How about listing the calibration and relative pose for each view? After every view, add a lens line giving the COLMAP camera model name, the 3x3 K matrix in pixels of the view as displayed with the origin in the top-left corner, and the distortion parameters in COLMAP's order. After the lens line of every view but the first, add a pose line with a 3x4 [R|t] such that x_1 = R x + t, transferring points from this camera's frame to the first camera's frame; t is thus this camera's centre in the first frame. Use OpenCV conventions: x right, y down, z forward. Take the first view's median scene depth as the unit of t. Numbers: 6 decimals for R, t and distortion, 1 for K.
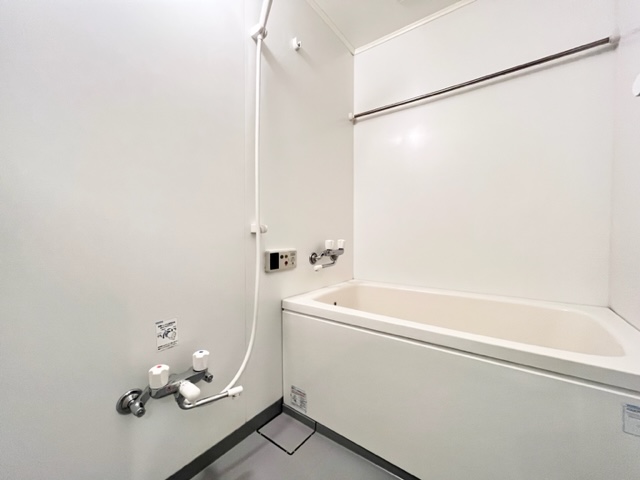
lens RADIAL K [[257.5, 0, 319.7], [0, 257.5, 236.8], [0, 0, 1]] dist [-0.001856, -0.000841]
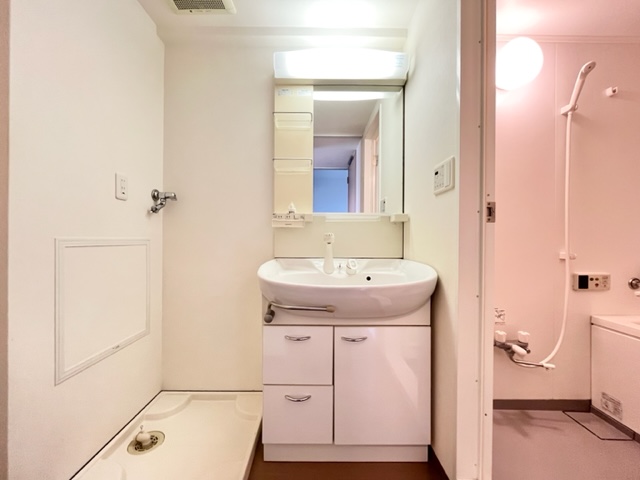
lens RADIAL K [[257.5, 0, 317.7], [0, 257.5, 242.5], [0, 0, 1]] dist [-0.001856, -0.000841]
pose [[0.596639, 0.004728, -0.802495, 0.049988], [-0.013605, 0.999899, -0.004225, -0.072622], [0.802394, 0.013439, 0.596643, -0.758063]]
